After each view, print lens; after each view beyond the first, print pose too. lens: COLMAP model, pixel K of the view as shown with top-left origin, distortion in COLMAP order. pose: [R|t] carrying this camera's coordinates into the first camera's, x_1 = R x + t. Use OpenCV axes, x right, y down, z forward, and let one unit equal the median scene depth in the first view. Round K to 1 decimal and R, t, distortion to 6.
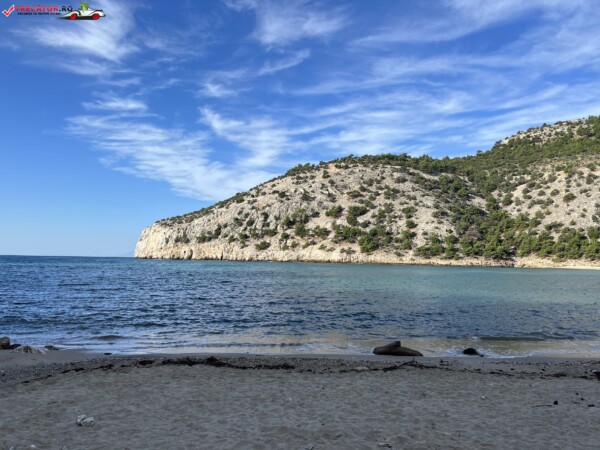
lens RADIAL K [[453.0, 0, 284.7], [0, 453.0, 222.6], [0, 0, 1]] dist [-0.007109, -0.005755]
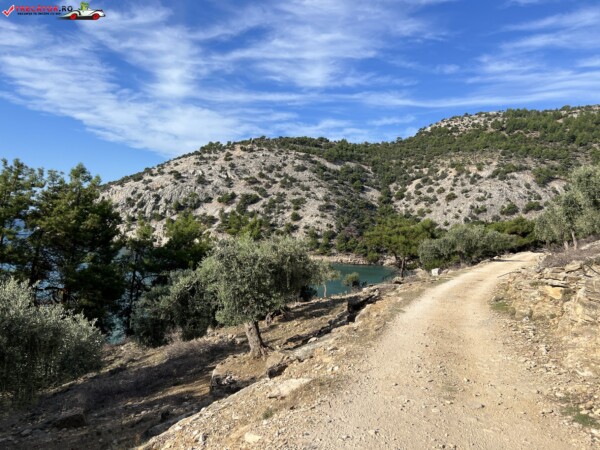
lens RADIAL K [[456.9, 0, 304.4], [0, 456.9, 227.0], [0, 0, 1]] dist [0.060960, -0.068564]
pose [[0.993046, 0.039131, 0.111030, 0.172776], [-0.048872, 0.995060, 0.086413, -0.057184], [-0.107100, -0.091239, 0.990053, -0.002772]]
